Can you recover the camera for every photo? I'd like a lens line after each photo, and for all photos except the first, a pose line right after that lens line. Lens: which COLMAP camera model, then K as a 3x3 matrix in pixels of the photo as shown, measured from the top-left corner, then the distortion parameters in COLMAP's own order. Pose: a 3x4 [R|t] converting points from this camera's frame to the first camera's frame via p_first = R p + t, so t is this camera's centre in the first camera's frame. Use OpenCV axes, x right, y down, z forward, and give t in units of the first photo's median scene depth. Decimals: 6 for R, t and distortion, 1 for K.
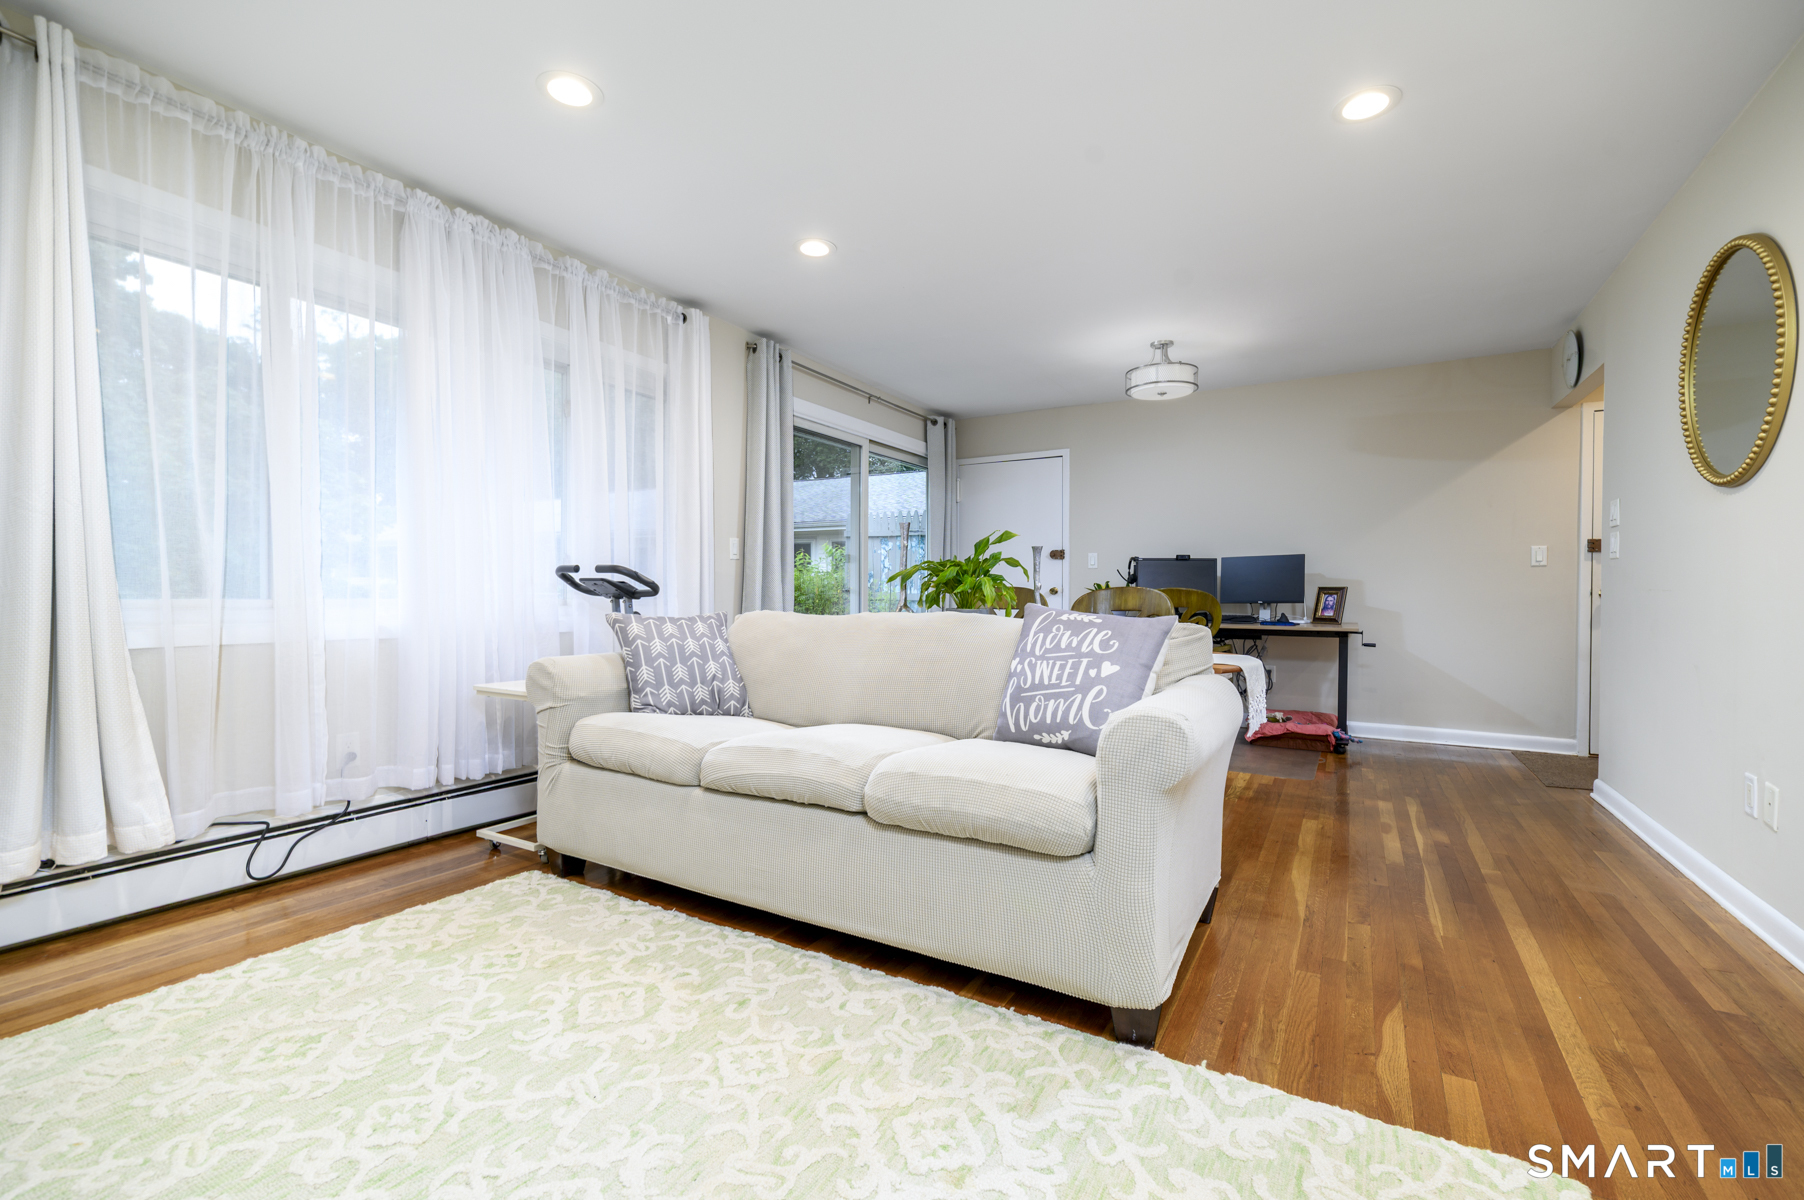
lens RADIAL K [[791.8, 0, 897.3], [0, 791.8, 604.6], [0, 0, 1]] dist [0.000664, 0.000081]
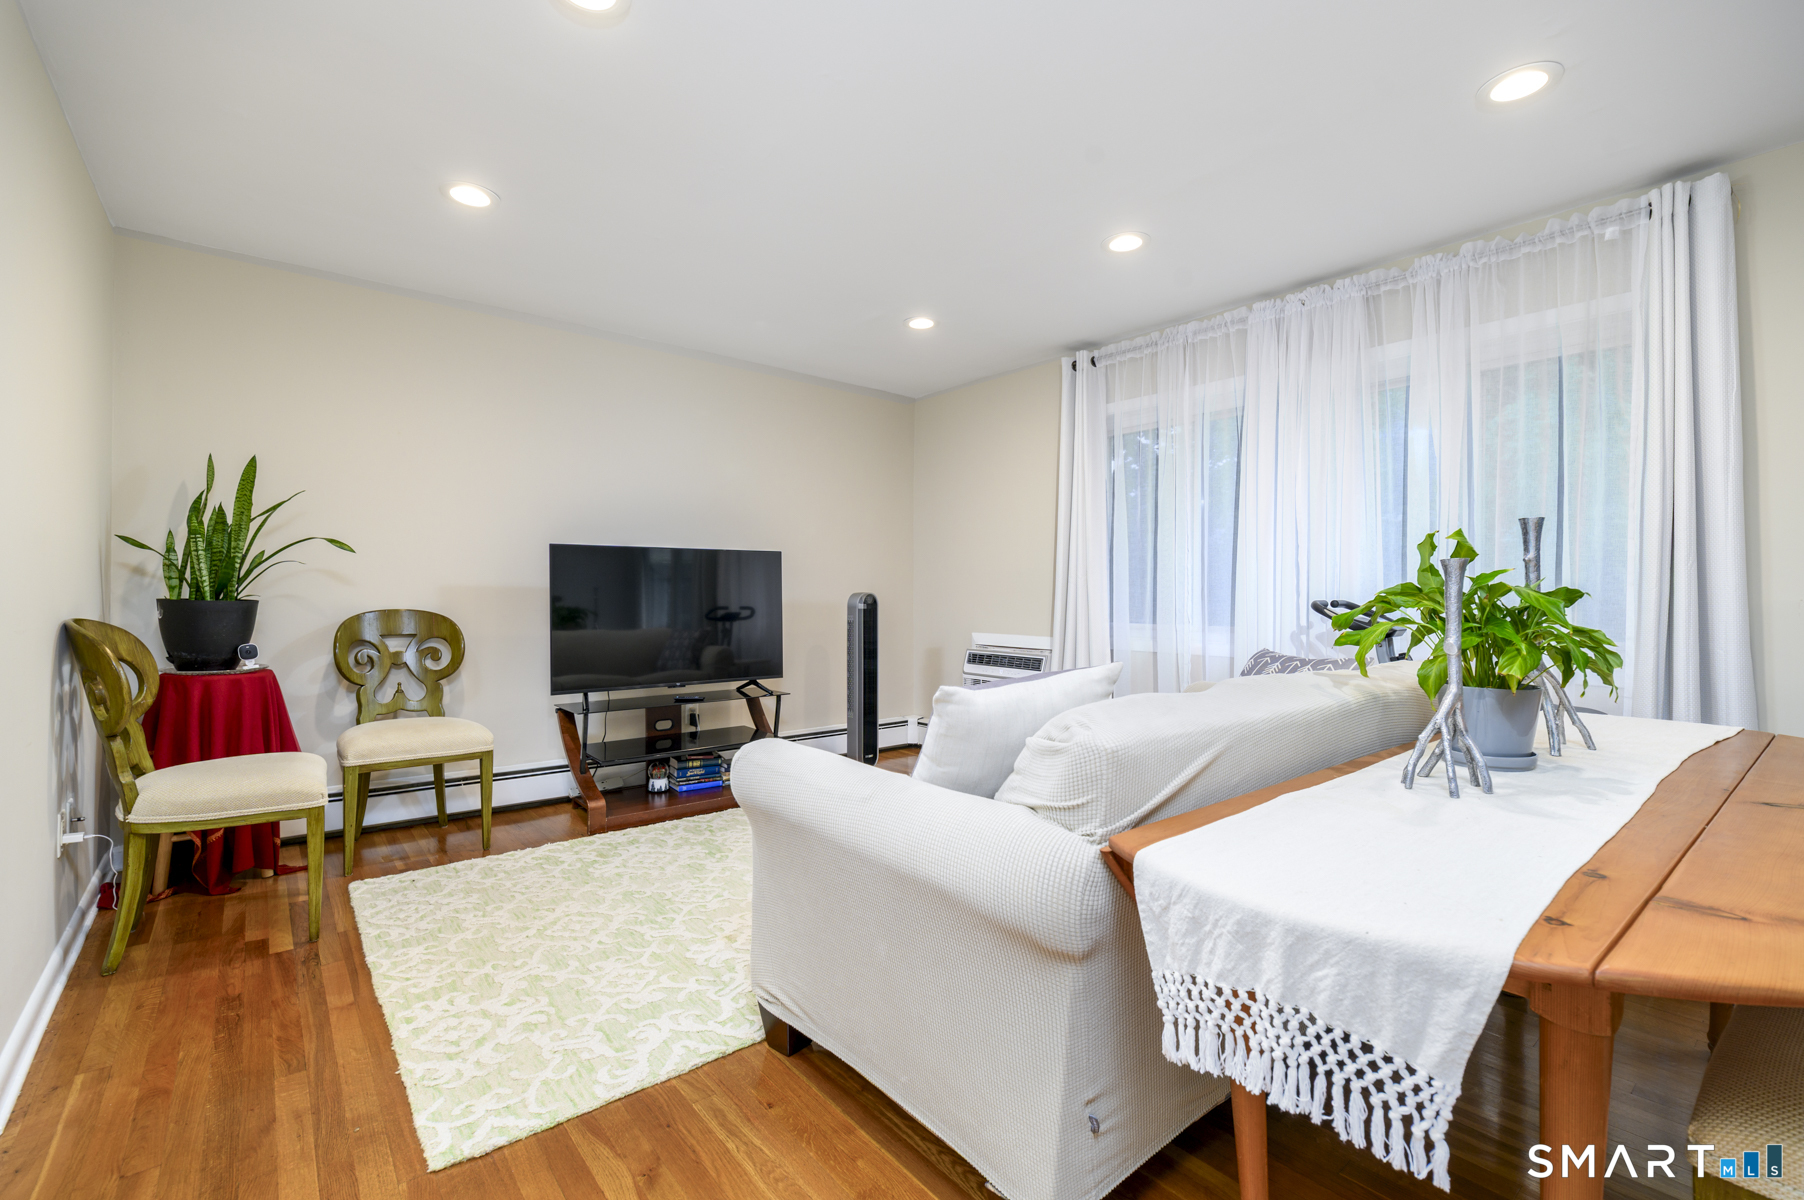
lens RADIAL K [[791.8, 0, 897.3], [0, 791.8, 604.6], [0, 0, 1]] dist [0.000664, 0.000081]
pose [[-0.356516, 0.002721, -0.934285, 1.114335], [-0.016652, 0.999818, 0.009266, -0.066189], [0.934141, 0.018861, -0.356406, 1.329096]]
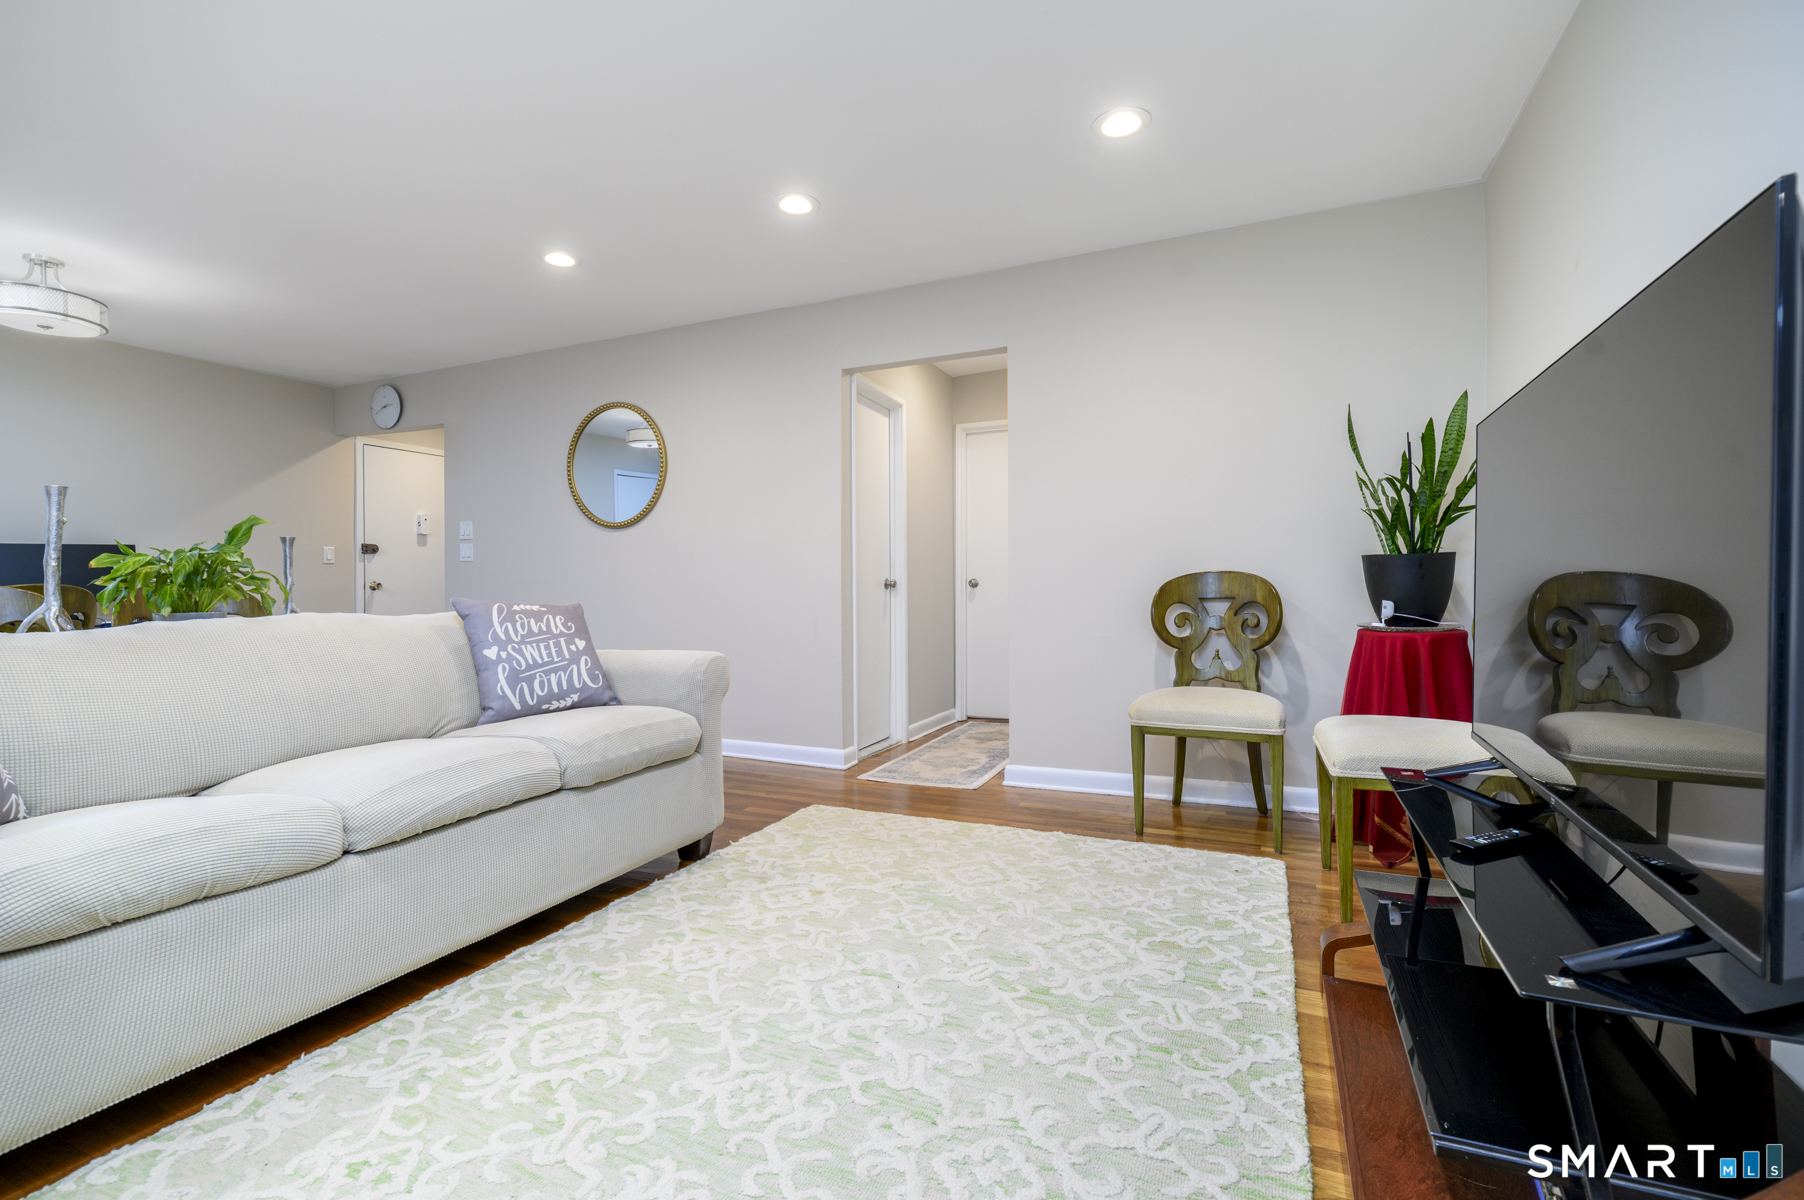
lens RADIAL K [[791.8, 0, 897.3], [0, 791.8, 604.6], [0, 0, 1]] dist [0.000664, 0.000081]
pose [[-0.100009, -0.034586, 0.994385, -1.180171], [0.025408, 0.998981, 0.037301, -0.021656], [-0.994662, 0.028996, -0.099028, 0.637862]]
